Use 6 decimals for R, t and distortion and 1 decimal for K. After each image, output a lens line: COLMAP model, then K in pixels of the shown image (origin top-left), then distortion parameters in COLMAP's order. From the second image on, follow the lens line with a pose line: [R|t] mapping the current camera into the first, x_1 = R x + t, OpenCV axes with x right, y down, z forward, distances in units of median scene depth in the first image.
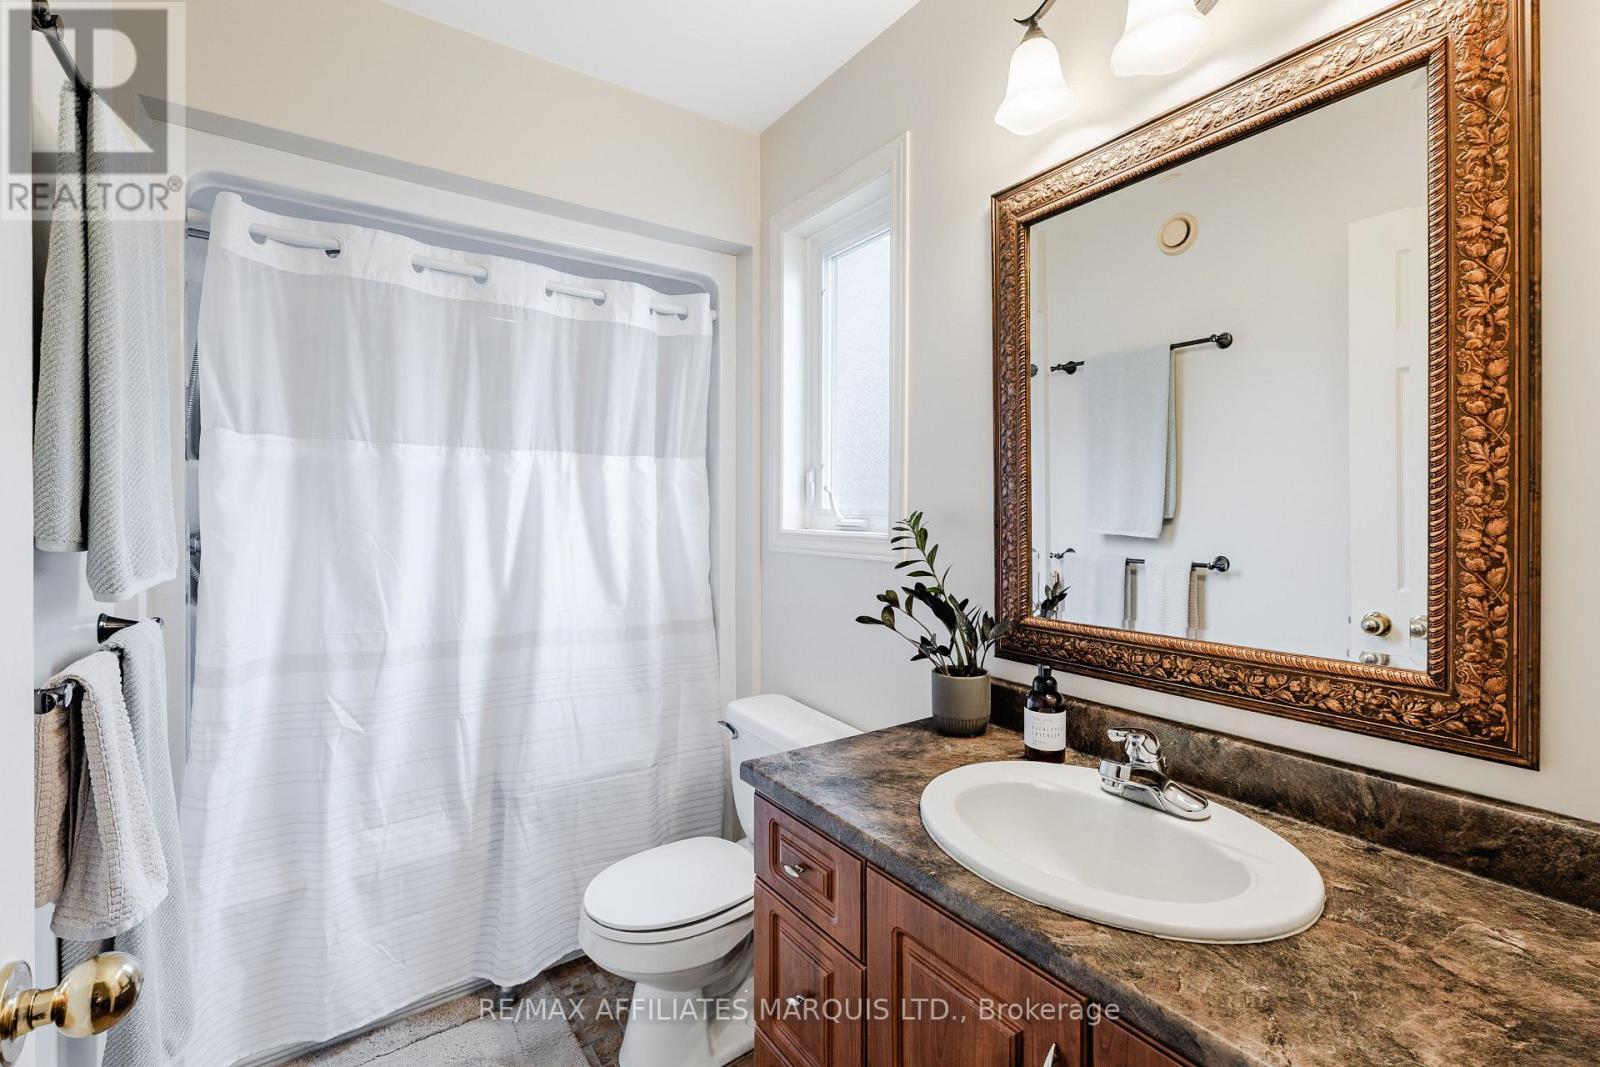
lens RADIAL K [[698.7, 0, 799.2], [0, 698.7, 521.2], [0, 0, 1]] dist [-0.001277, 0.000007]
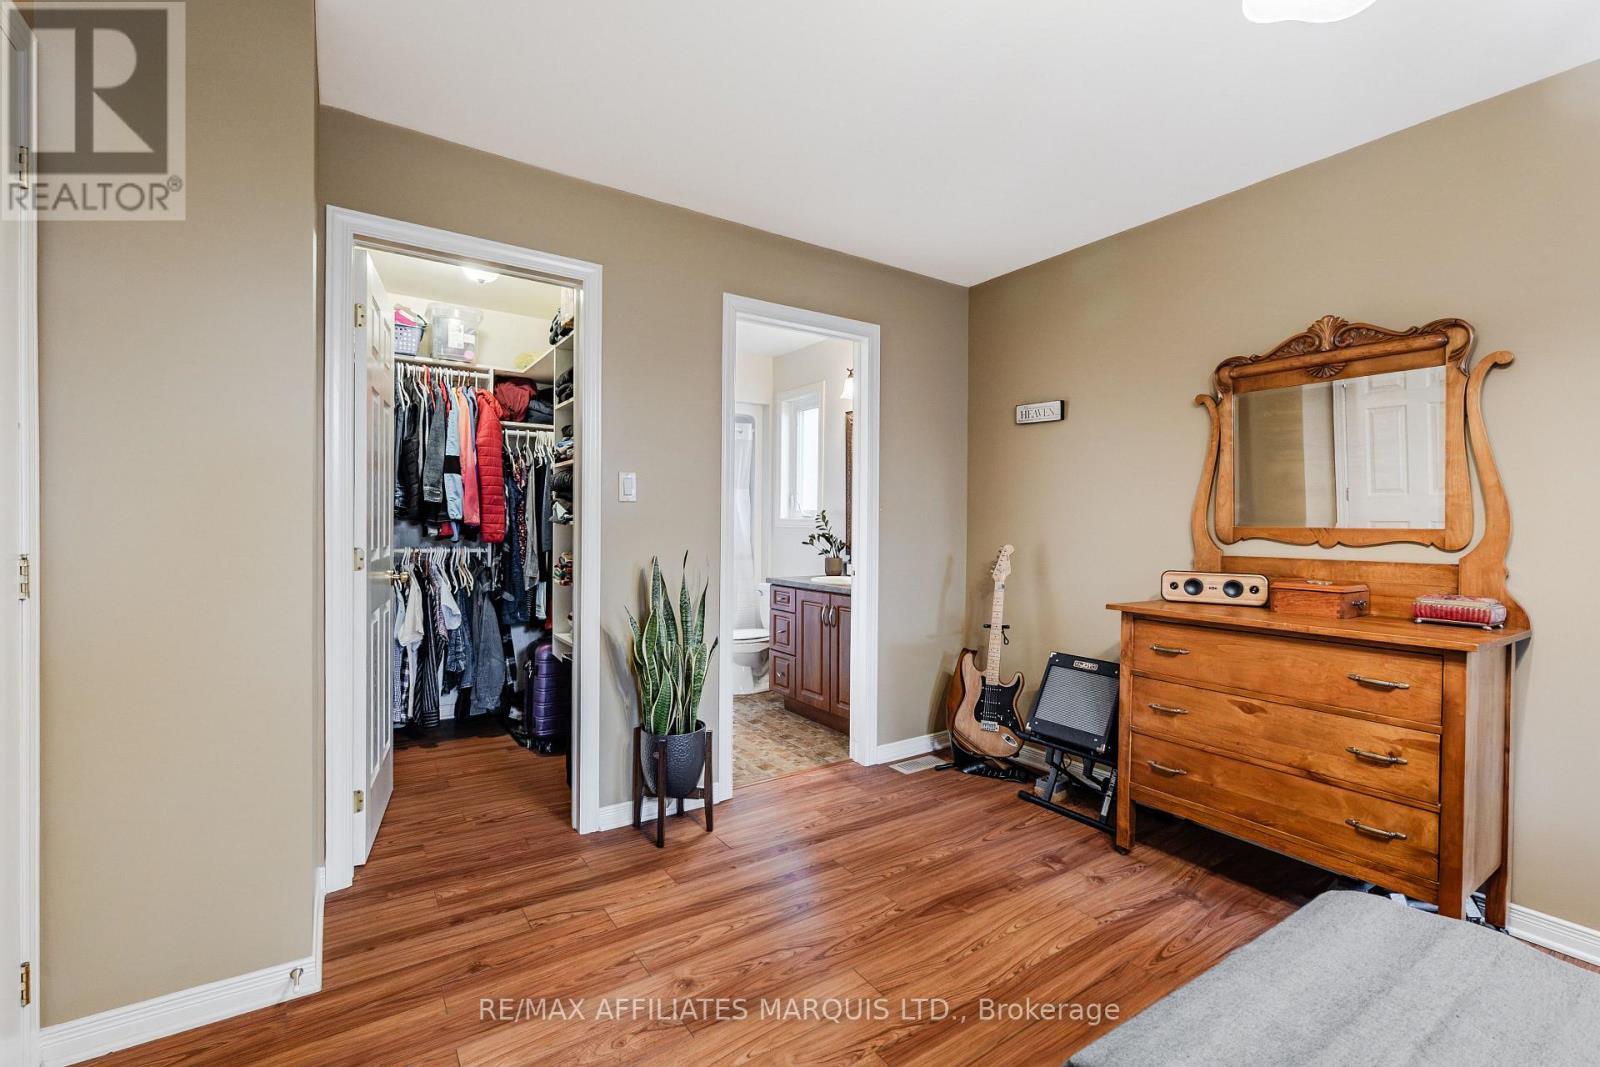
lens RADIAL K [[698.7, 0, 799.2], [0, 698.7, 521.2], [0, 0, 1]] dist [-0.001277, 0.000007]
pose [[0.999886, 0.008602, -0.012383, 0.104050], [-0.008855, 0.999751, -0.020495, 0.102606], [0.012203, 0.020603, 0.999713, -2.115889]]
